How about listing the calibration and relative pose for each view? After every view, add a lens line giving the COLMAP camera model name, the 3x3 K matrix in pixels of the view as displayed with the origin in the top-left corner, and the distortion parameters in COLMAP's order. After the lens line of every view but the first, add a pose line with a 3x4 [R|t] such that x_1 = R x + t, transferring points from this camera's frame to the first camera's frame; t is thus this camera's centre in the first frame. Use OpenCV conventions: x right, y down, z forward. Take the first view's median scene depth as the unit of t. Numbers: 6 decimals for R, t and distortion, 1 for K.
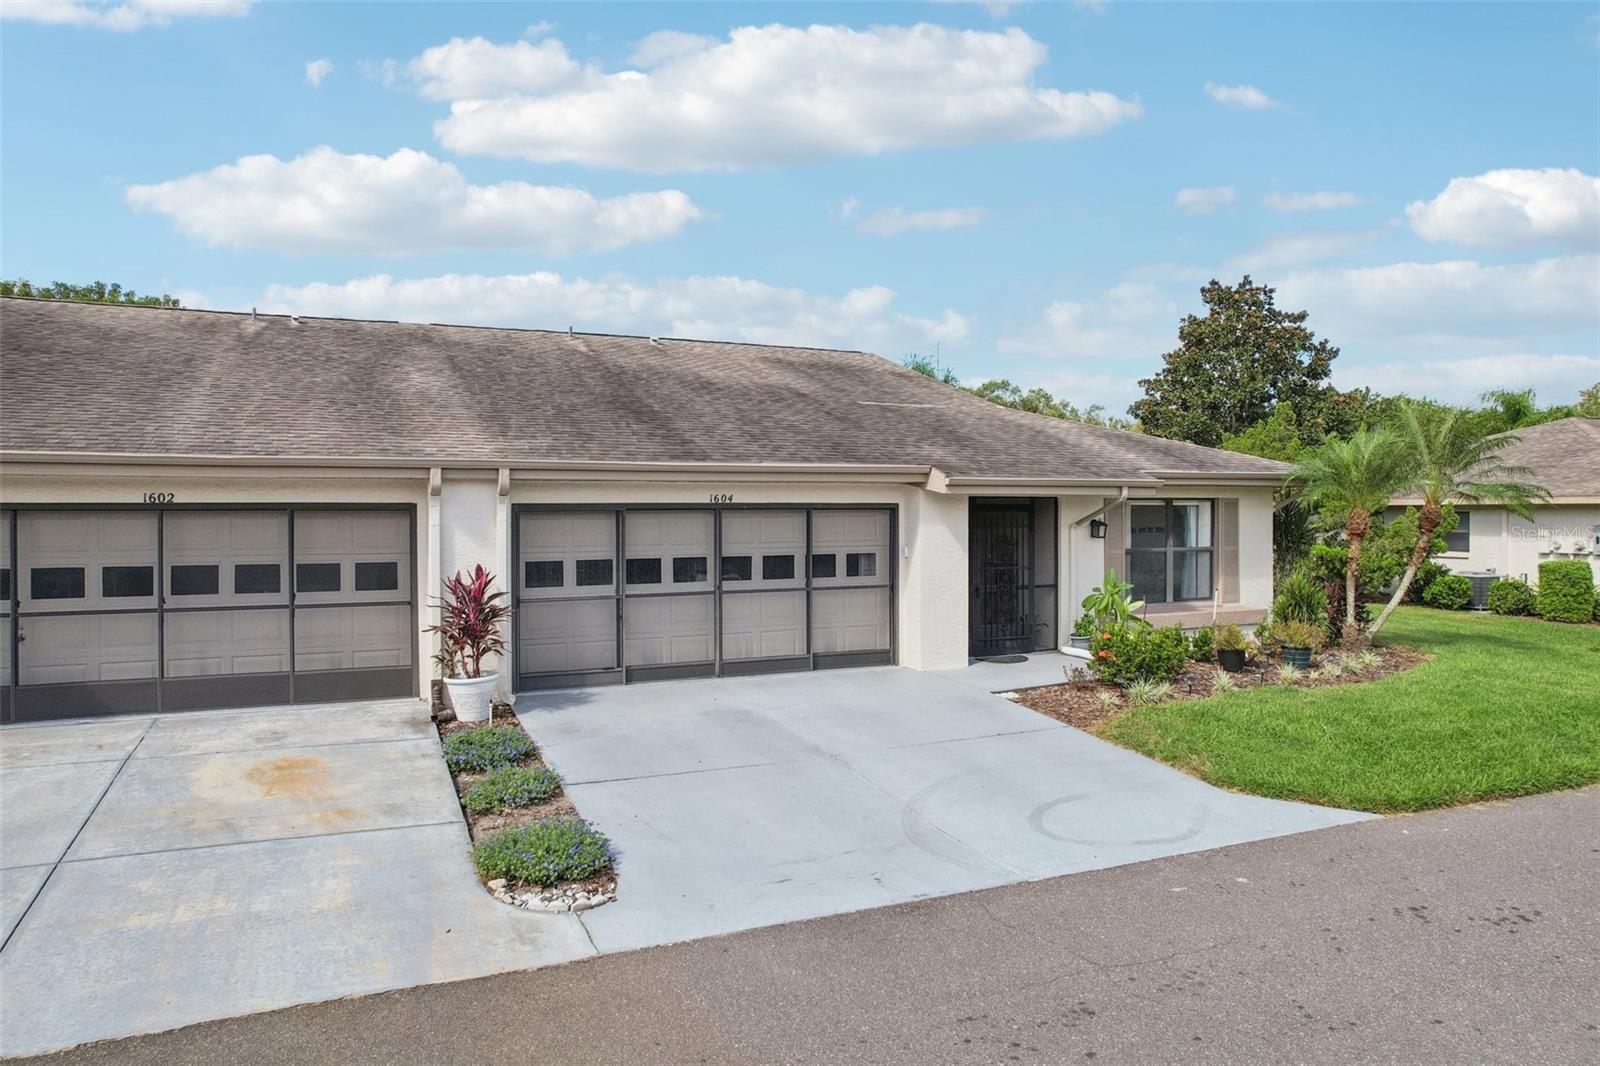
lens RADIAL K [[1028.3, 0, 800.0], [0, 1028.3, 533.0], [0, 0, 1]] dist [-0.063864, 0.050890]
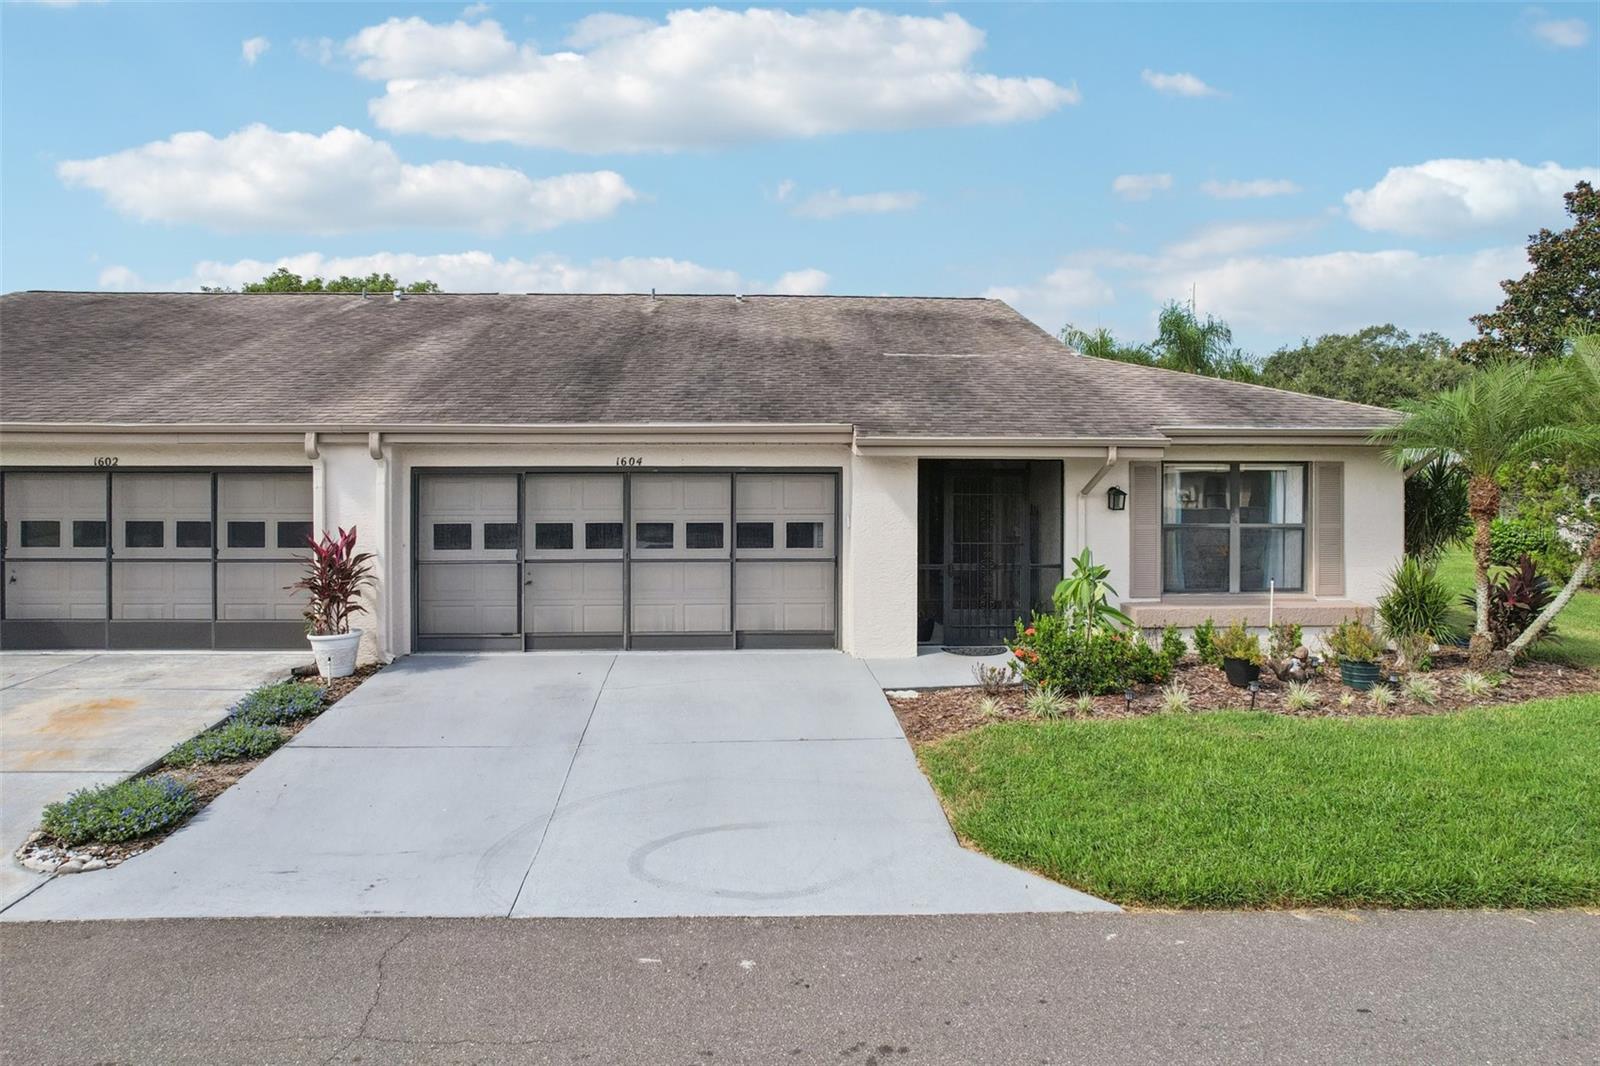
lens RADIAL K [[1039.7, 0, 801.7], [0, 1039.7, 504.3], [0, 0, 1]] dist [-0.060169, 0.047963]
pose [[0.933458, 0.014161, -0.358406, 0.435573], [-0.011623, 0.999890, 0.009237, -0.005166], [0.358498, -0.004456, 0.933520, 0.173458]]
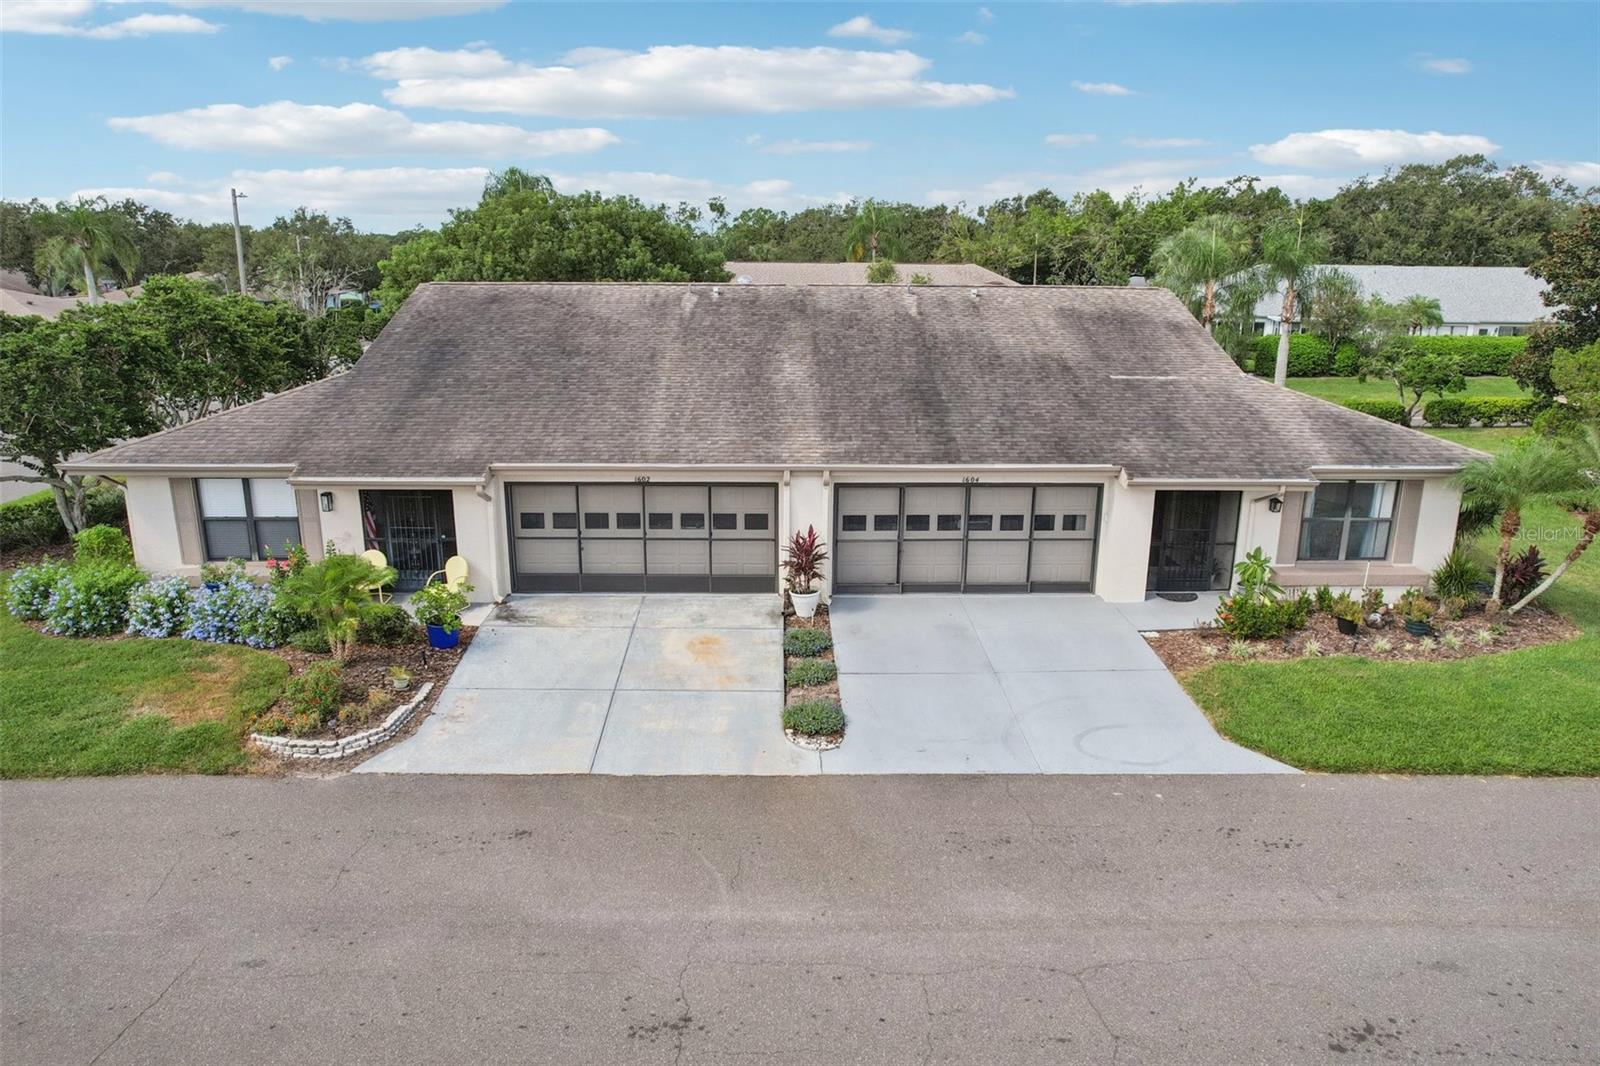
lens RADIAL K [[1037.1, 0, 806.0], [0, 1037.1, 556.7], [0, 0, 1]] dist [-0.066330, 0.066065]
pose [[0.923470, 0.114642, -0.366143, 0.279735], [-0.016724, 0.965436, 0.260105, -0.328807], [0.383307, -0.234075, 0.893468, -0.488552]]
